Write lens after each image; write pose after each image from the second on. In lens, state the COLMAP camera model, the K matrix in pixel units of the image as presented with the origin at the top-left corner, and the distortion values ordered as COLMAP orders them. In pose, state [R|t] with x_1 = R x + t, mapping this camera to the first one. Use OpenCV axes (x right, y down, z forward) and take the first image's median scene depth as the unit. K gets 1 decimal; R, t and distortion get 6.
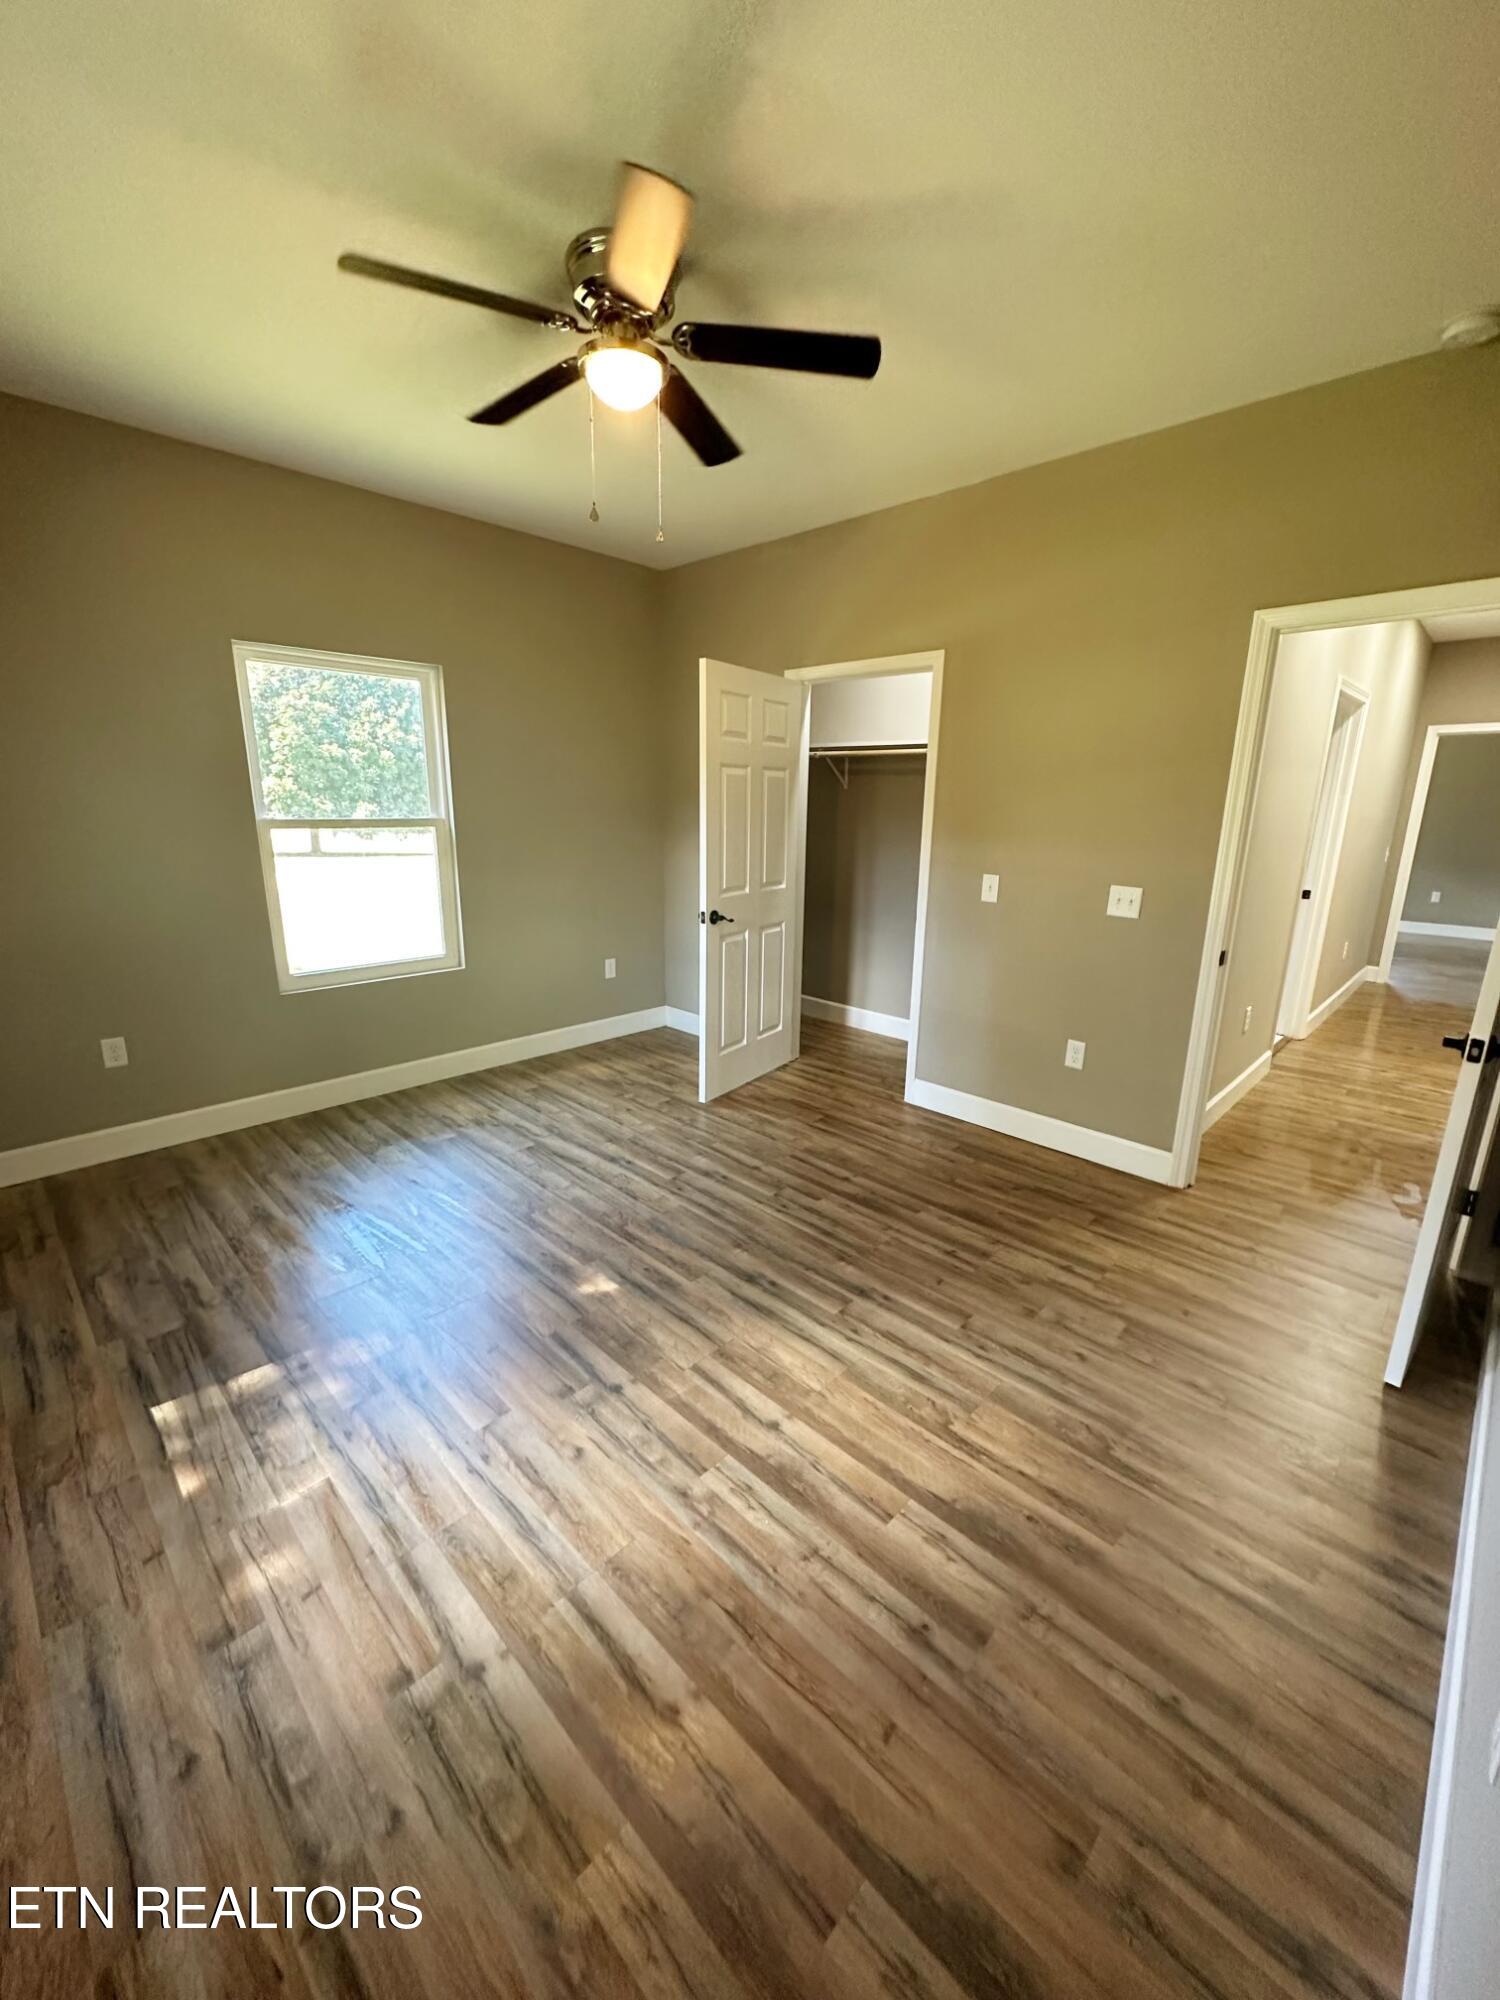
lens RADIAL K [[795.0, 0, 747.5], [0, 795.0, 1020.2], [0, 0, 1]] dist [-0.000731, 0.000380]
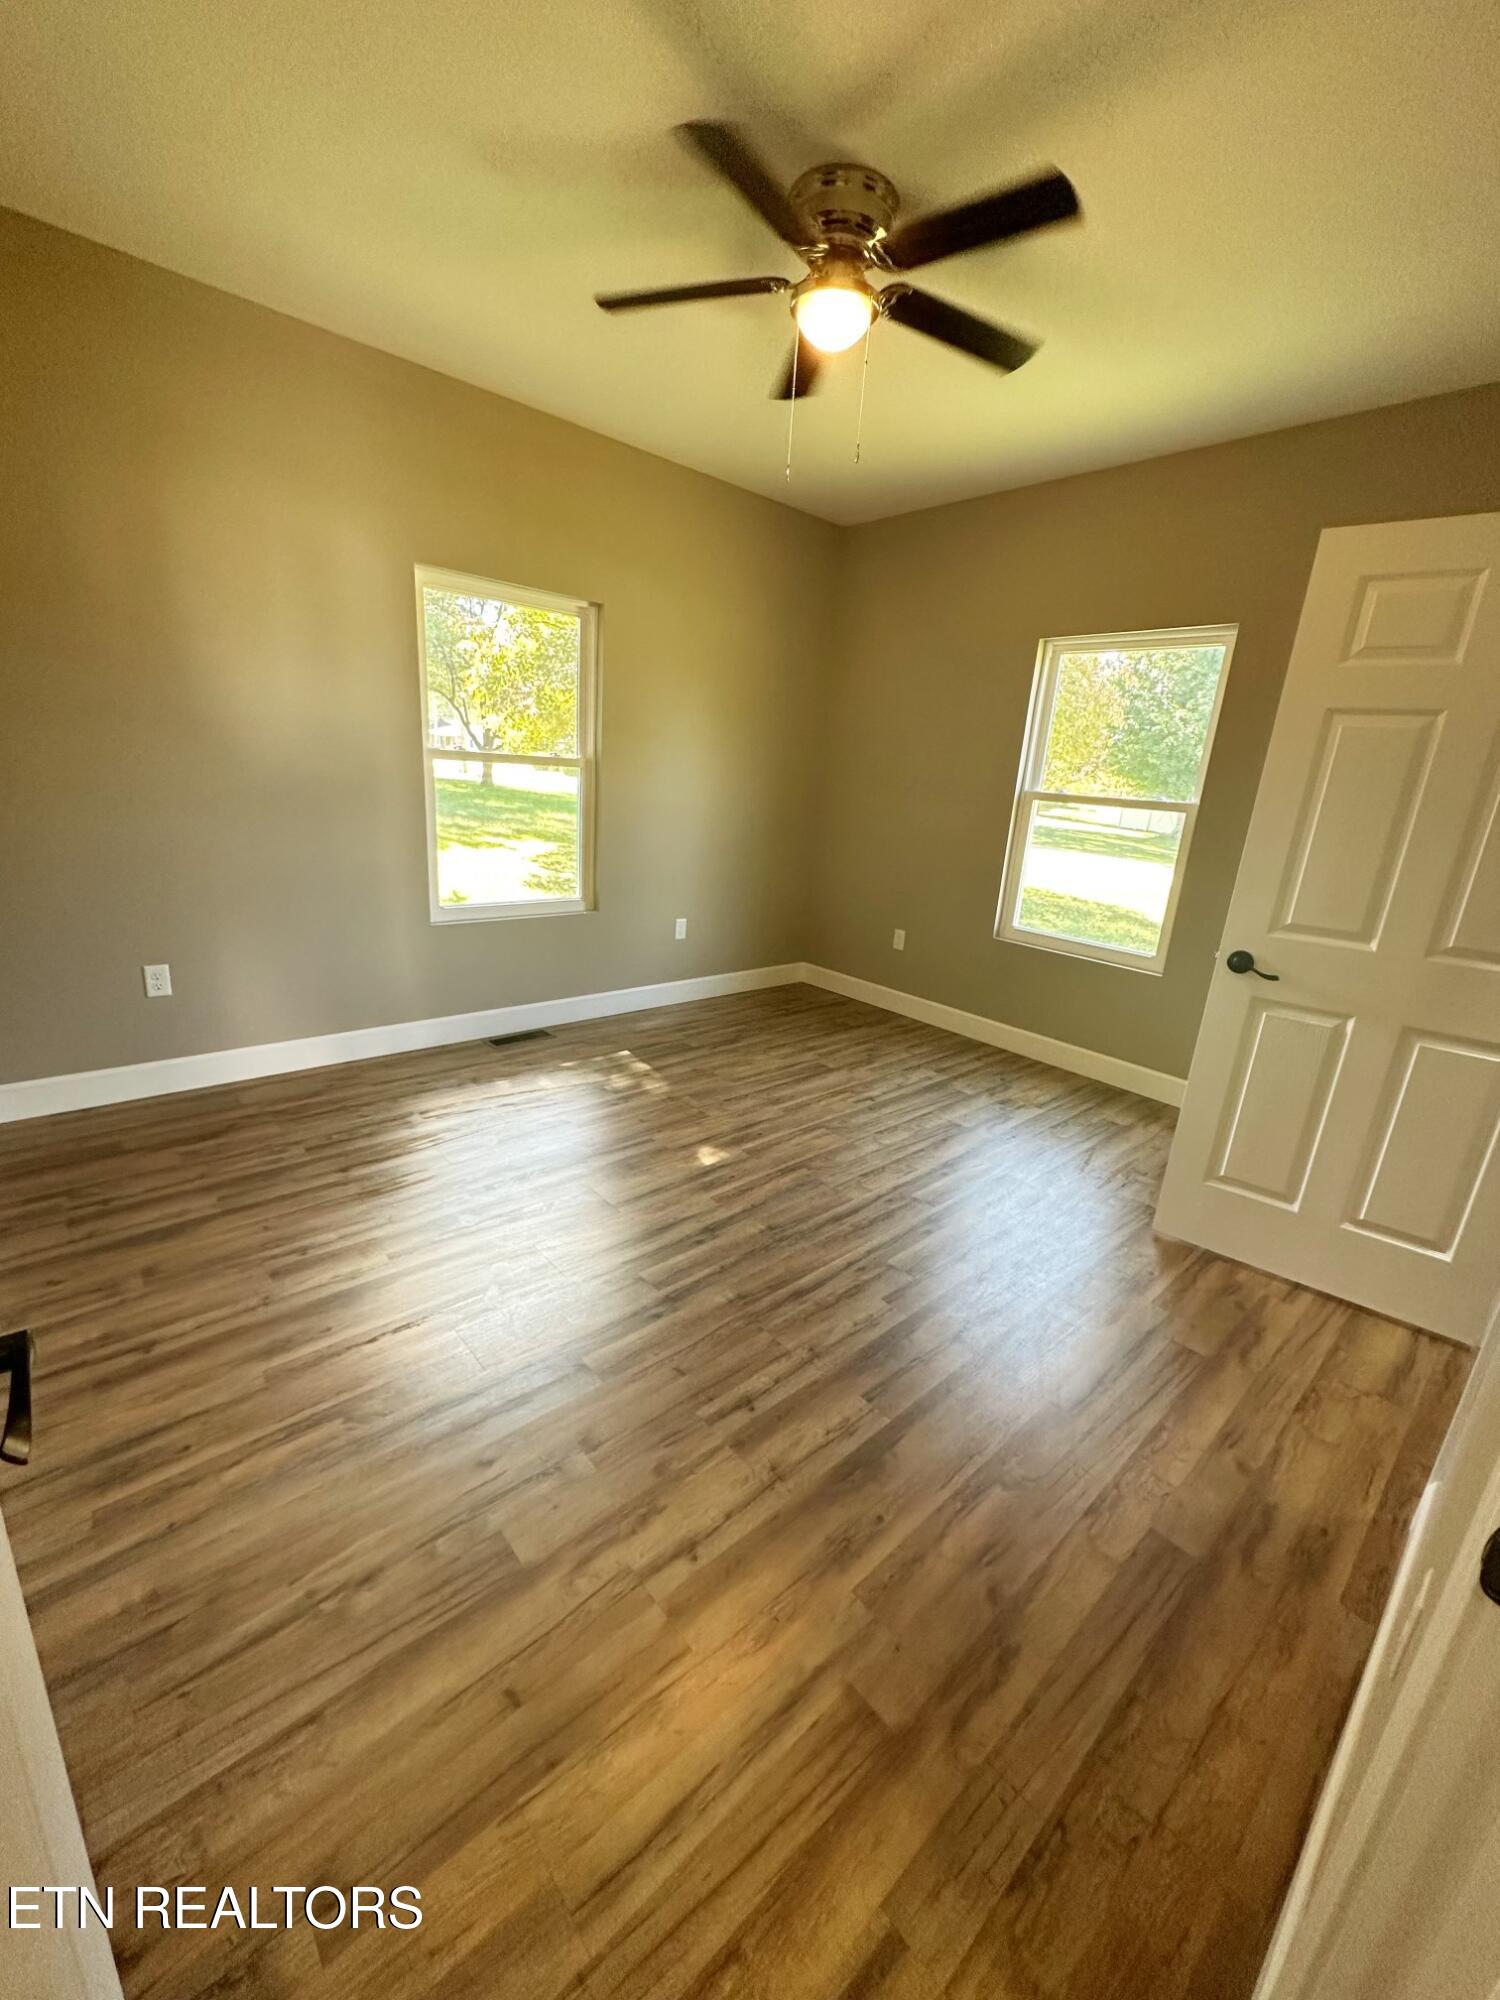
lens RADIAL K [[795.0, 0, 753.7], [0, 795.0, 1004.0], [0, 0, 1]] dist [-0.000731, 0.000380]
pose [[-0.067505, 0.267385, -0.961222, 0.777537], [-0.336423, 0.900898, 0.274231, -0.189681], [0.939288, 0.341889, 0.029139, 0.834035]]
